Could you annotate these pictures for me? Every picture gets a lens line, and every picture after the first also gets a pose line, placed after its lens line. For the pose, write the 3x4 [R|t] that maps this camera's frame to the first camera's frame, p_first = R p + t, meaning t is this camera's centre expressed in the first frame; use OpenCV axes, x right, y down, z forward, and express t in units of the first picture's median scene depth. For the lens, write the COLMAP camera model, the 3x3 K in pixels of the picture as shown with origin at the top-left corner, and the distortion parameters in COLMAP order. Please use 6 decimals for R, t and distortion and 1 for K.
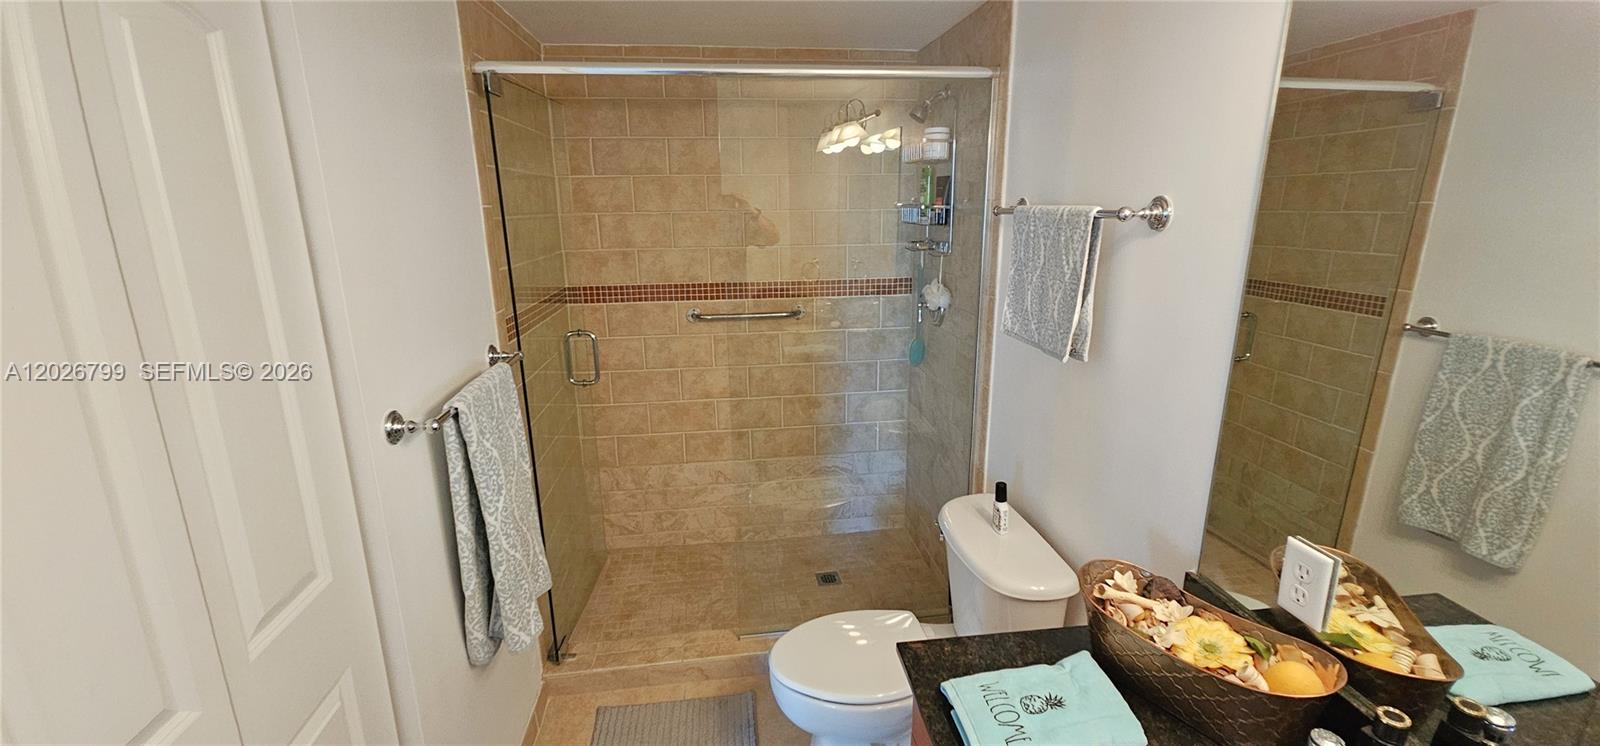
lens RADIAL K [[654.7, 0, 808.2], [0, 654.7, 369.6], [0, 0, 1]] dist [0.000783, -0.000968]
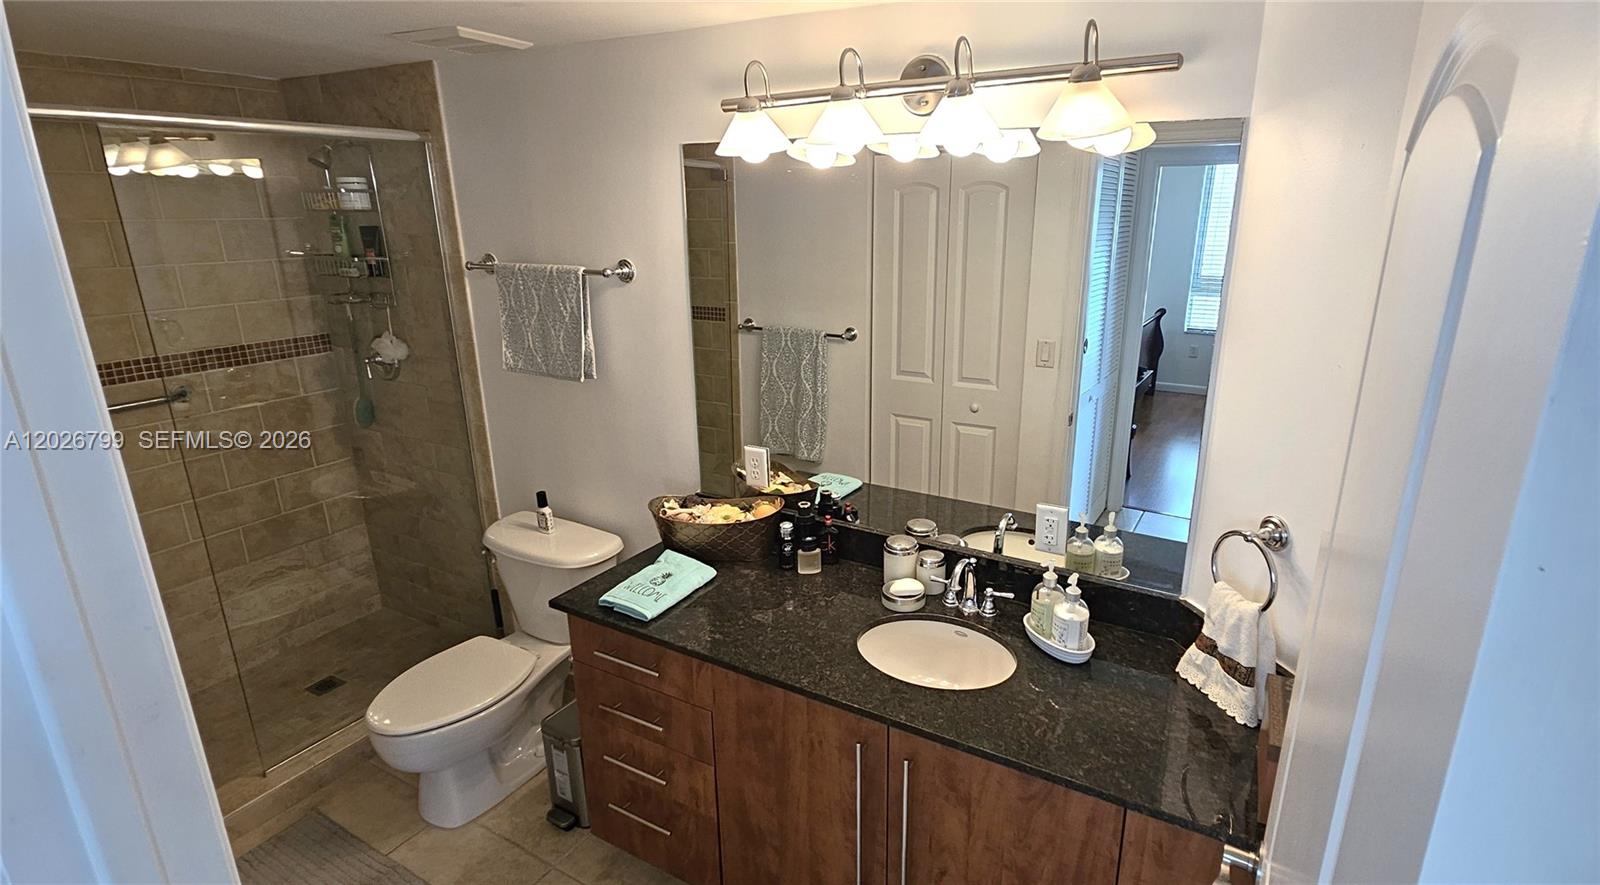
lens RADIAL K [[778.8, 0, 859.9], [0, 778.8, 441.1], [0, 0, 1]] dist [0.002129, 0.000334]
pose [[0.586783, -0.227070, 0.777255, -0.451765], [0.196762, 0.971091, 0.135154, 0.003137], [-0.785474, 0.073628, 0.614499, -0.354425]]
